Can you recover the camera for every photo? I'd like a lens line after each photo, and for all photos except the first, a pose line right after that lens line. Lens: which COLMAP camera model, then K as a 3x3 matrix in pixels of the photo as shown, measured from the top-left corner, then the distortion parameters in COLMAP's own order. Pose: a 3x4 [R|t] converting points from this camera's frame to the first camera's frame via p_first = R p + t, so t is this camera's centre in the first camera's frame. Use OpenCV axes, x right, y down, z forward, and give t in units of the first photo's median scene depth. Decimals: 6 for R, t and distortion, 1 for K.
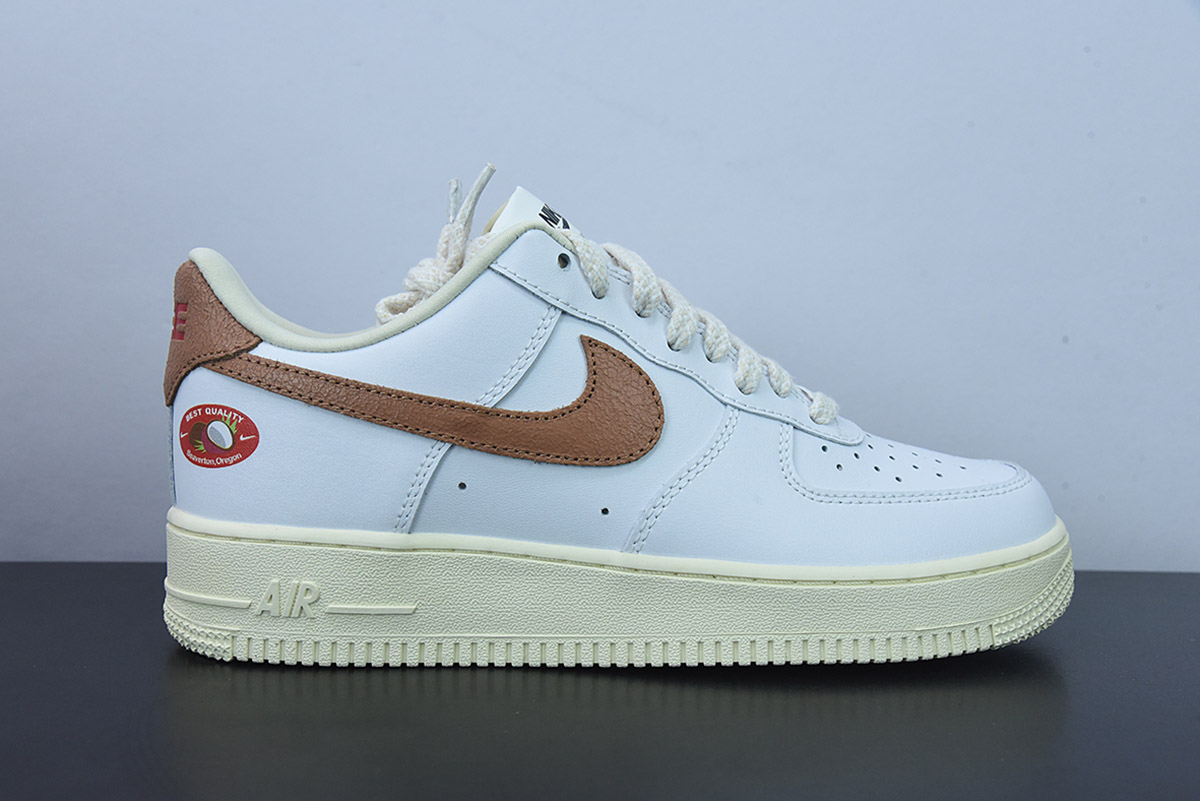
lens RADIAL K [[1256.0, 0, 610.0], [0, 1256.0, 407.0], [0, 0, 1]] dist [-0.018547, 0.000000]
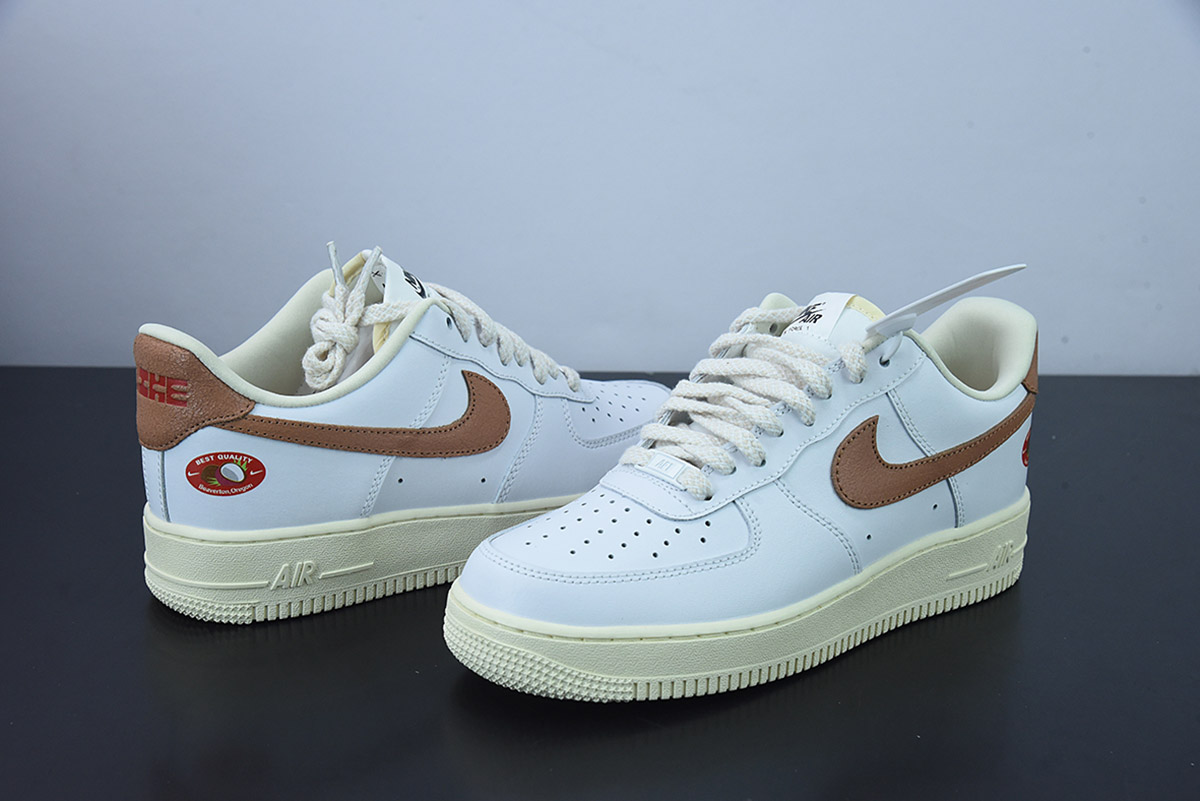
lens RADIAL K [[1978.7, 0, 599.2], [0, 1978.7, 399.2], [0, 0, 1]] dist [0.169362, 0.000000]
pose [[0.853158, -0.146779, 0.500576, -1.072134], [0.032044, 0.972532, 0.230552, -0.563009], [-0.520667, -0.180657, 0.834428, -1.070813]]
